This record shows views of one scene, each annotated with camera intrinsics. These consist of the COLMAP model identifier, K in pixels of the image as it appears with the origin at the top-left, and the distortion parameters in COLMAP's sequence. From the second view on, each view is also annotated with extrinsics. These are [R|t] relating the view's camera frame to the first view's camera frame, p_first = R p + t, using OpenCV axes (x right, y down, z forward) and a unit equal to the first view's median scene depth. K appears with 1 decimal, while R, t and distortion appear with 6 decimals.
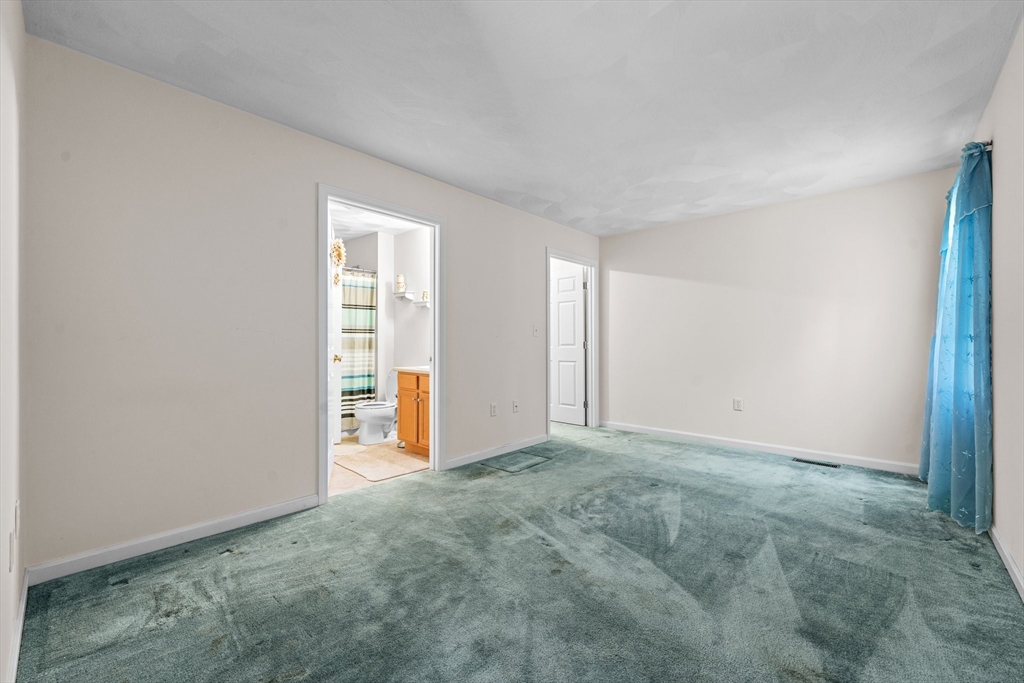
lens RADIAL K [[423.5, 0, 522.3], [0, 423.5, 337.3], [0, 0, 1]] dist [-0.002820, -0.002197]
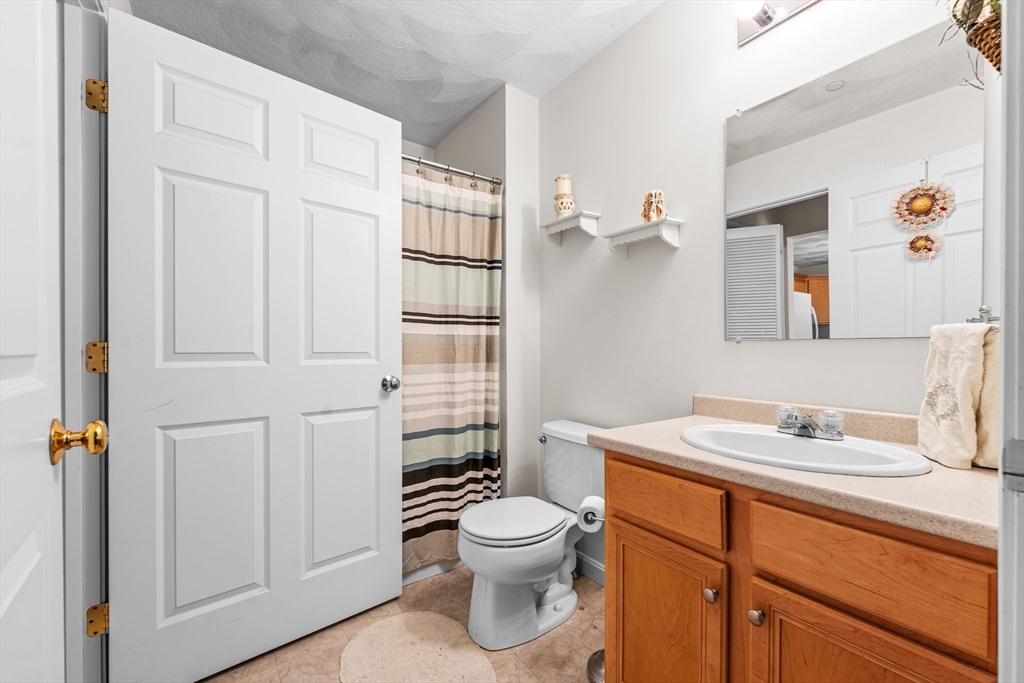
lens RADIAL K [[384.4, 0, 509.0], [0, 384.4, 346.3], [0, 0, 1]] dist [-0.003107, -0.000012]
pose [[0.976470, -0.004275, -0.215610, -0.258635], [0.005644, 0.999968, 0.005736, 0.009281], [0.215578, -0.006818, 0.976463, 0.632742]]
